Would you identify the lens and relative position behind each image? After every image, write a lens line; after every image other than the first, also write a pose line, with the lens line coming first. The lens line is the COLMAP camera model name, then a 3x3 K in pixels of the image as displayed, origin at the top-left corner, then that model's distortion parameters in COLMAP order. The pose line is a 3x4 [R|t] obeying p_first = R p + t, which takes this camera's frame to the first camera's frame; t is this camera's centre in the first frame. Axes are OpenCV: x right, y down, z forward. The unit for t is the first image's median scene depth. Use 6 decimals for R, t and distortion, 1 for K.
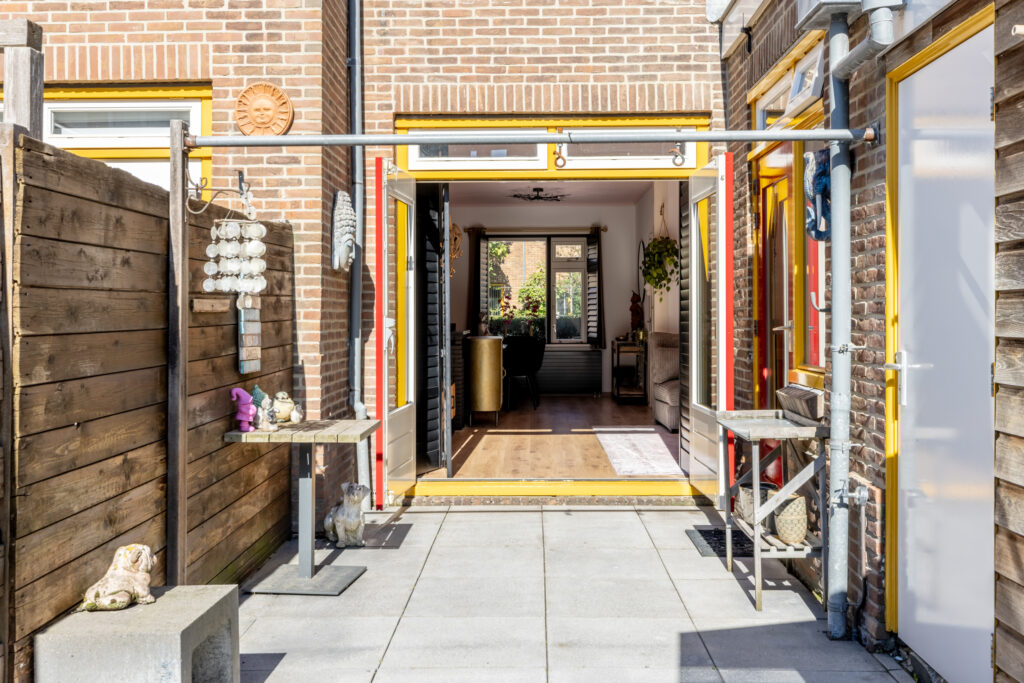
lens RADIAL K [[986.8, 0, 517.5], [0, 986.8, 263.9], [0, 0, 1]] dist [-0.001335, 0.000000]
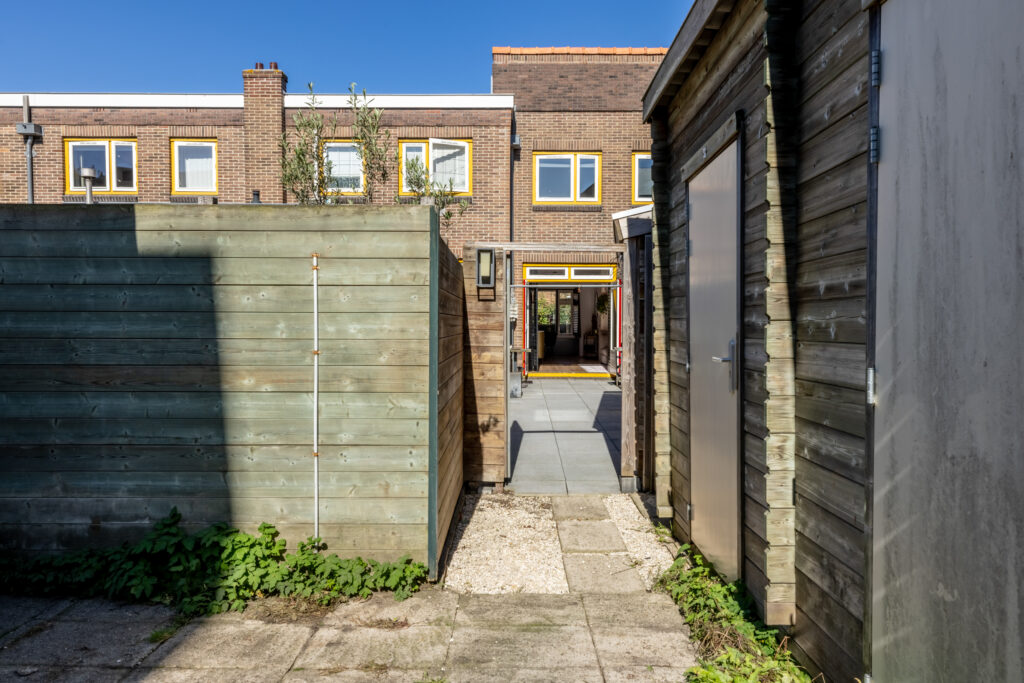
lens RADIAL K [[670.3, 0, 513.1], [0, 670.3, 335.8], [0, 0, 1]] dist [-0.000898, -0.000079]
pose [[0.999953, 0.009509, 0.001720, -0.175655], [-0.009607, 0.997417, 0.071184, -0.071624], [-0.001039, -0.071197, 0.997462, -1.396295]]
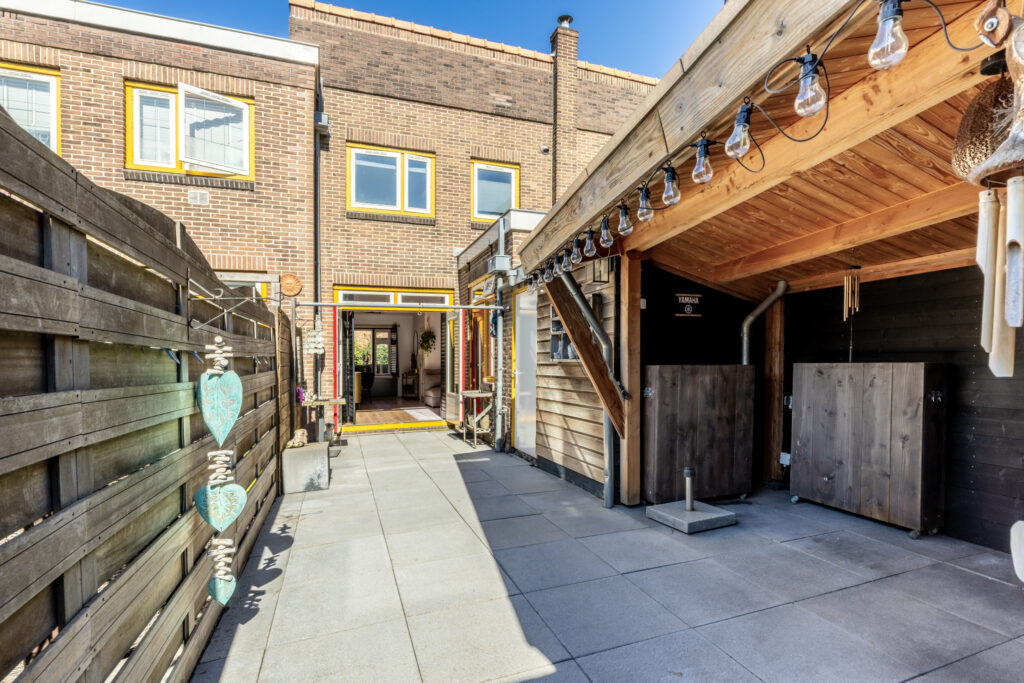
lens RADIAL K [[486.3, 0, 526.2], [0, 486.3, 339.0], [0, 0, 1]] dist [-0.002108, 0.000152]
pose [[0.926744, 0.007407, 0.375620, -0.147931], [-0.007471, 0.999971, -0.001286, -0.012202], [-0.375619, -0.001614, 0.926773, -0.399797]]
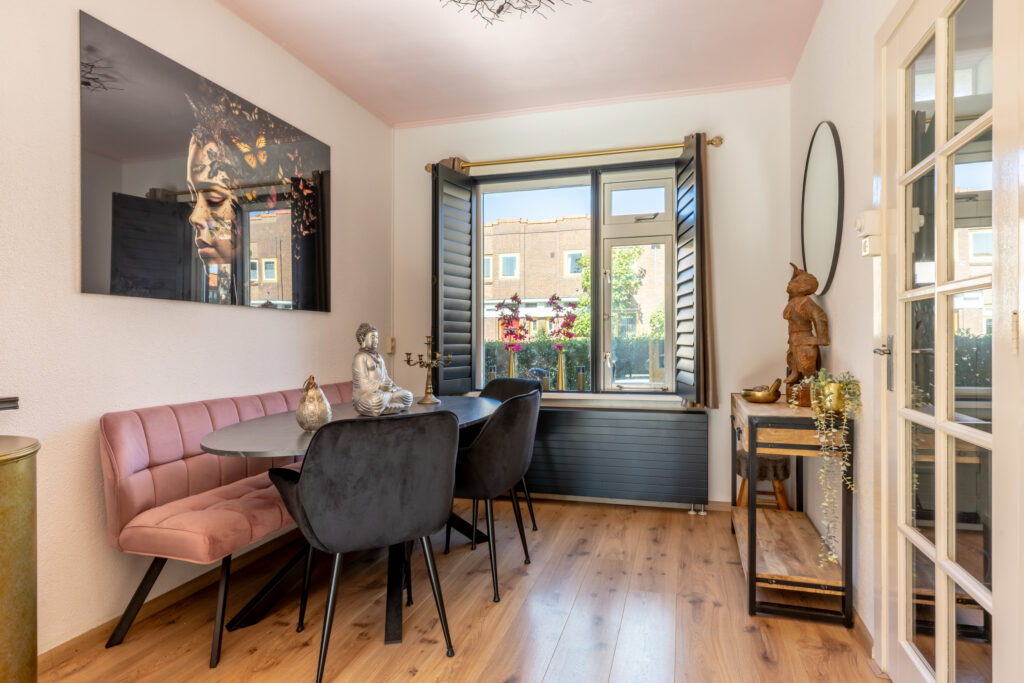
lens RADIAL K [[591.1, 0, 509.8], [0, 591.1, 344.4], [0, 0, 1]] dist [-0.006614, 0.000749]
pose [[0.964244, -0.004283, -0.264980, 0.160482], [0.020828, 0.998002, 0.059658, 0.090916], [0.264195, -0.063044, 0.962407, 1.663771]]
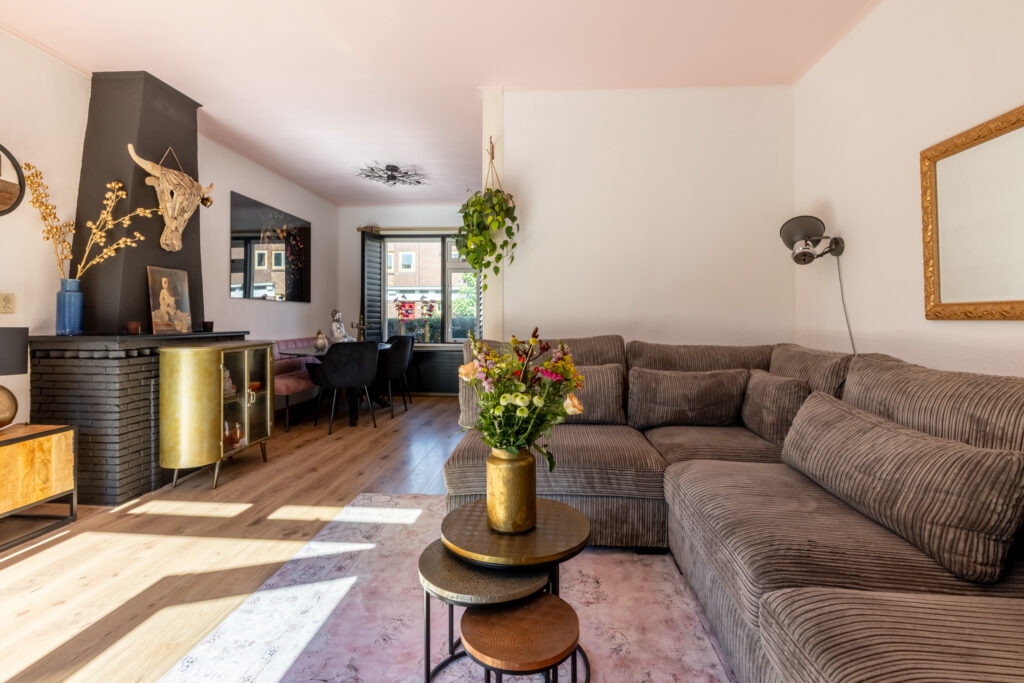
lens RADIAL K [[486.3, 0, 517.2], [0, 486.3, 334.4], [0, 0, 1]] dist [-0.002108, 0.000152]
pose [[0.998759, 0.006660, -0.049354, 0.312802], [-0.002406, 0.996315, 0.085742, 0.067604], [0.049743, -0.085516, 0.995094, 1.185986]]
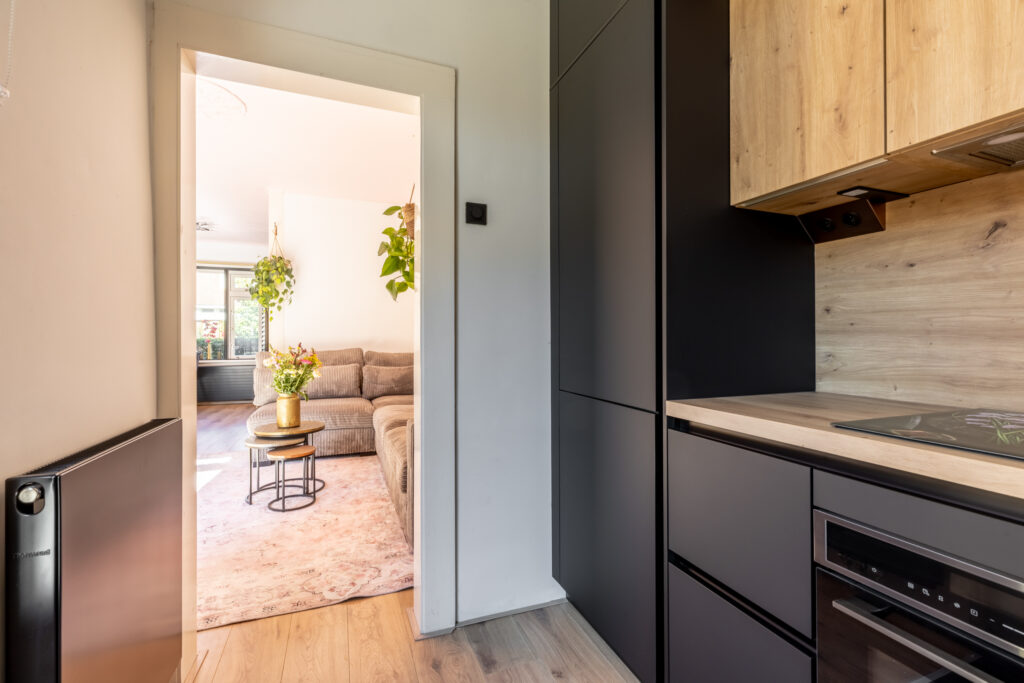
lens RADIAL K [[460.4, 0, 509.5], [0, 460.4, 333.6], [0, 0, 1]] dist [0.021065, 0.000181]
pose [[0.929725, 0.001419, 0.368251, 0.338782], [-0.017861, 0.998990, 0.041242, 0.047276], [-0.367820, -0.044921, 0.928811, 0.829524]]
